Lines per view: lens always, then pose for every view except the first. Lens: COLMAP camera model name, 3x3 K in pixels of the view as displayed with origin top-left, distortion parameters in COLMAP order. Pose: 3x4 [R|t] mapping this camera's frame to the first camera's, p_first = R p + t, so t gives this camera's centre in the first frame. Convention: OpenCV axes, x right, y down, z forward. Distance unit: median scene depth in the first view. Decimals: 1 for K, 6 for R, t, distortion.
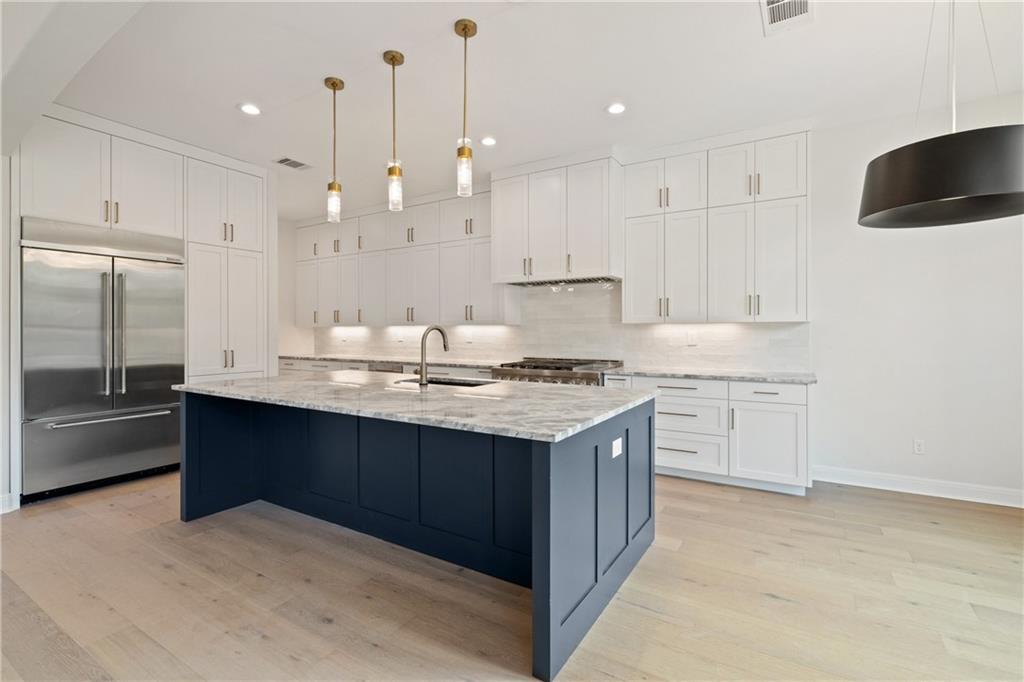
lens RADIAL K [[466.9, 0, 514.3], [0, 466.9, 334.2], [0, 0, 1]] dist [0.000269, -0.000550]
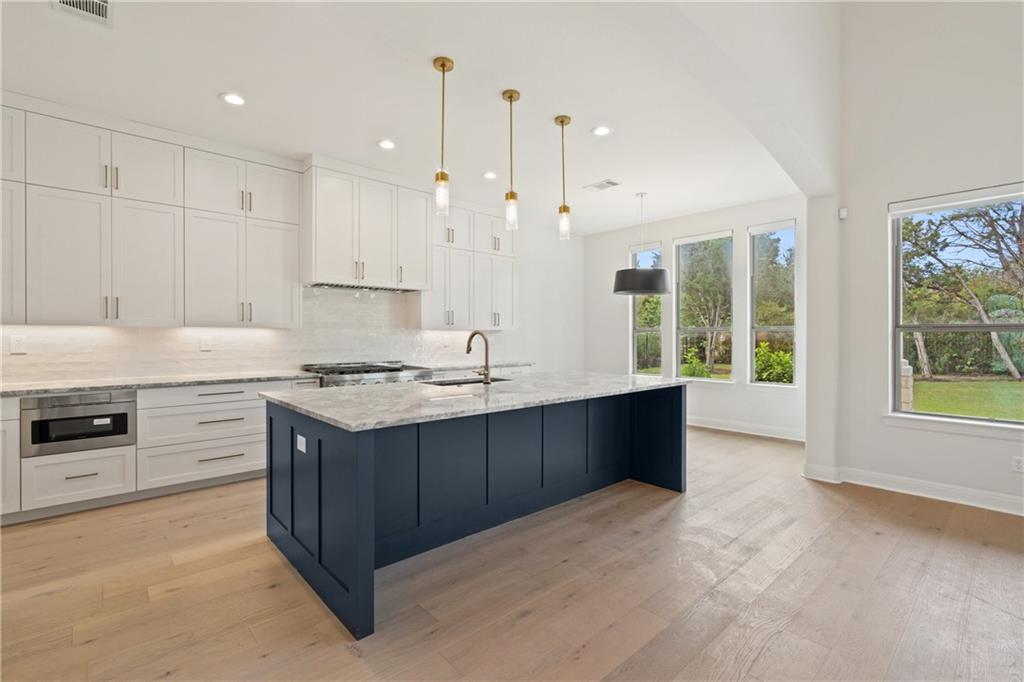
lens RADIAL K [[465.2, 0, 512.0], [0, 465.2, 341.0], [0, 0, 1]] dist [-0.001478, -0.000133]
pose [[0.279078, -0.009755, 0.960219, -1.259431], [0.004497, 0.999951, 0.008852, -0.003511], [-0.960258, 0.001848, 0.279108, 0.638126]]
